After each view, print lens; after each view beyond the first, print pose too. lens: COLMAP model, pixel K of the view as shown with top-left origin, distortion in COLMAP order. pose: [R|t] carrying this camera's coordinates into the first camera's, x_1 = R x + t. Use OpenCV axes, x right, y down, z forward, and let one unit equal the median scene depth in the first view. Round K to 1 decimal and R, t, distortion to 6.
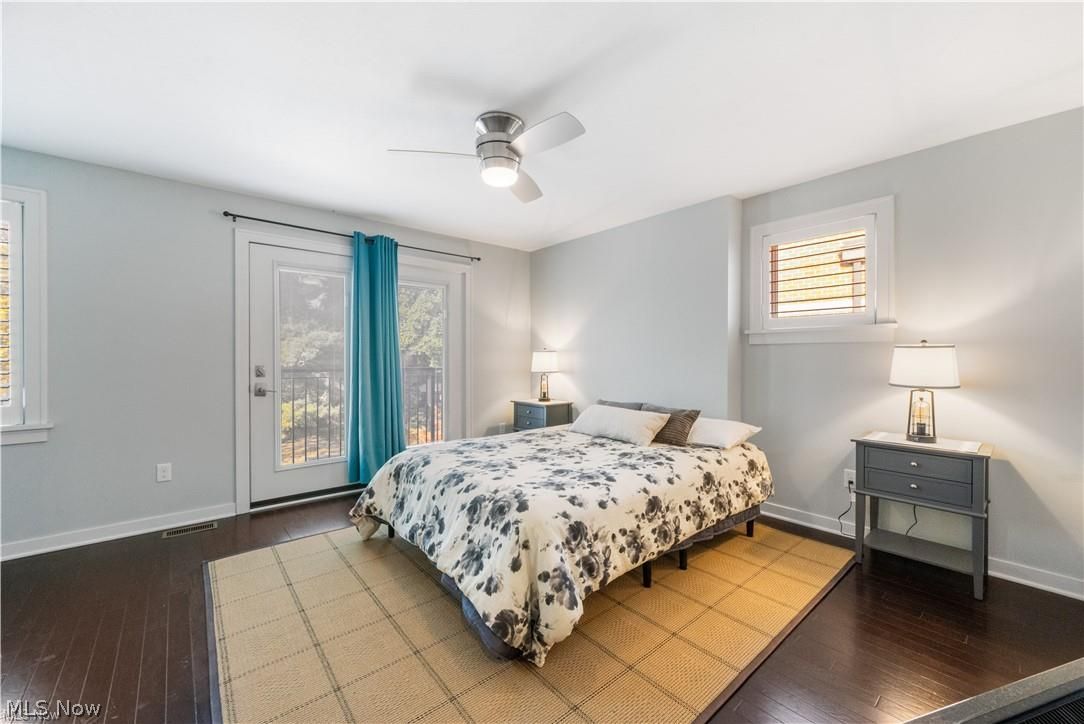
lens RADIAL K [[429.2, 0, 539.2], [0, 429.2, 357.0], [0, 0, 1]] dist [0.000029, -0.000425]
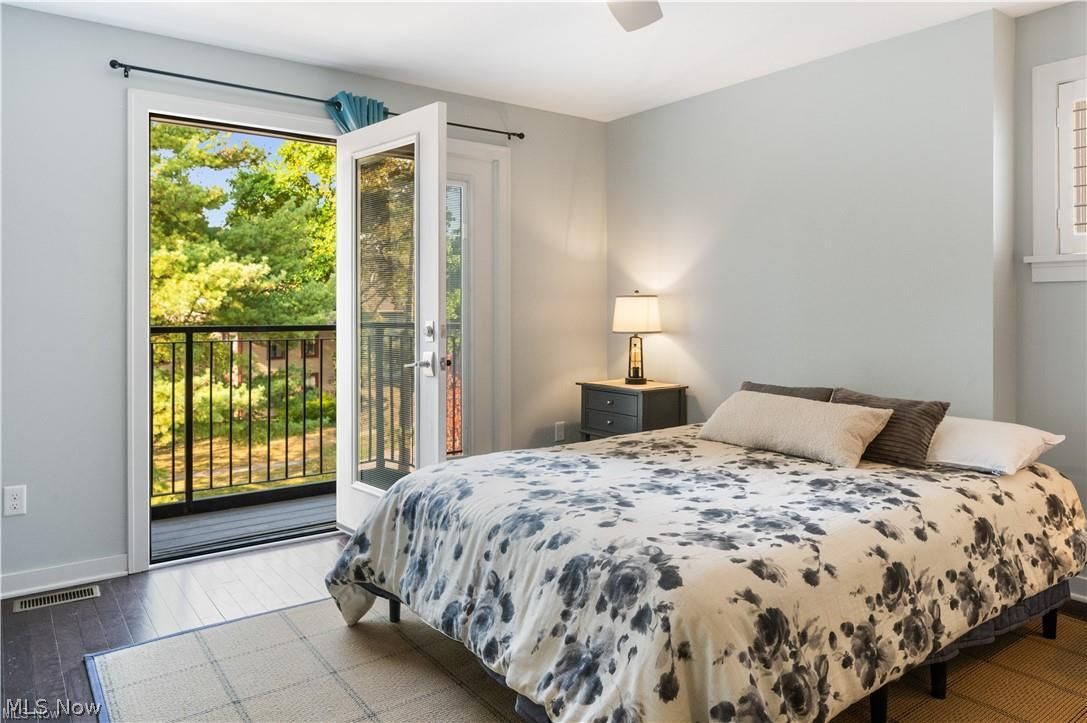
lens RADIAL K [[733.4, 0, 536.4], [0, 733.4, 299.4], [0, 0, 1]] dist [0.000401, -0.004145]
pose [[0.997900, -0.000900, -0.064773, -0.099988], [0.000304, 0.999958, -0.009203, 0.000998], [0.064779, 0.009164, 0.997858, 0.037382]]
